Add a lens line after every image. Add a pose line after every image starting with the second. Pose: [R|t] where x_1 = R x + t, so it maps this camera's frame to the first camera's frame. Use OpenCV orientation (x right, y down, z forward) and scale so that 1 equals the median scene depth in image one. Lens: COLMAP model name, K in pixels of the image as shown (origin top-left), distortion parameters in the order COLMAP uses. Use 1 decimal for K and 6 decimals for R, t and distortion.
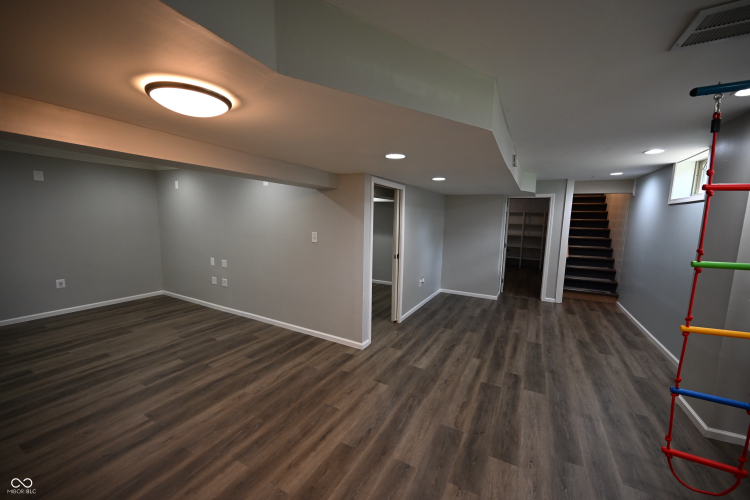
lens RADIAL K [[285.9, 0, 375.0], [0, 285.9, 250.0], [0, 0, 1]] dist [0.000427, 0.000077]
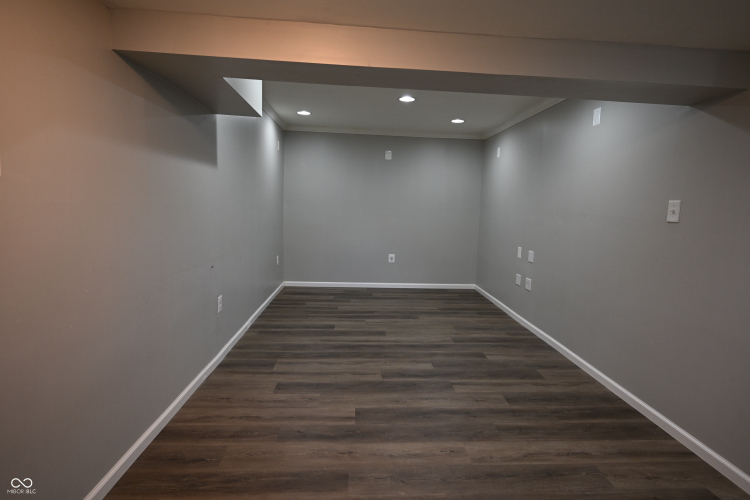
lens RADIAL K [[388.4, 0, 375.0], [0, 388.4, 250.0], [0, 0, 1]] dist [-0.000373, 0.000161]
pose [[0.539699, 0.097519, -0.836191, 0.071072], [-0.109737, 0.992943, 0.044973, 0.050662], [0.834675, 0.067490, 0.546592, 0.291716]]
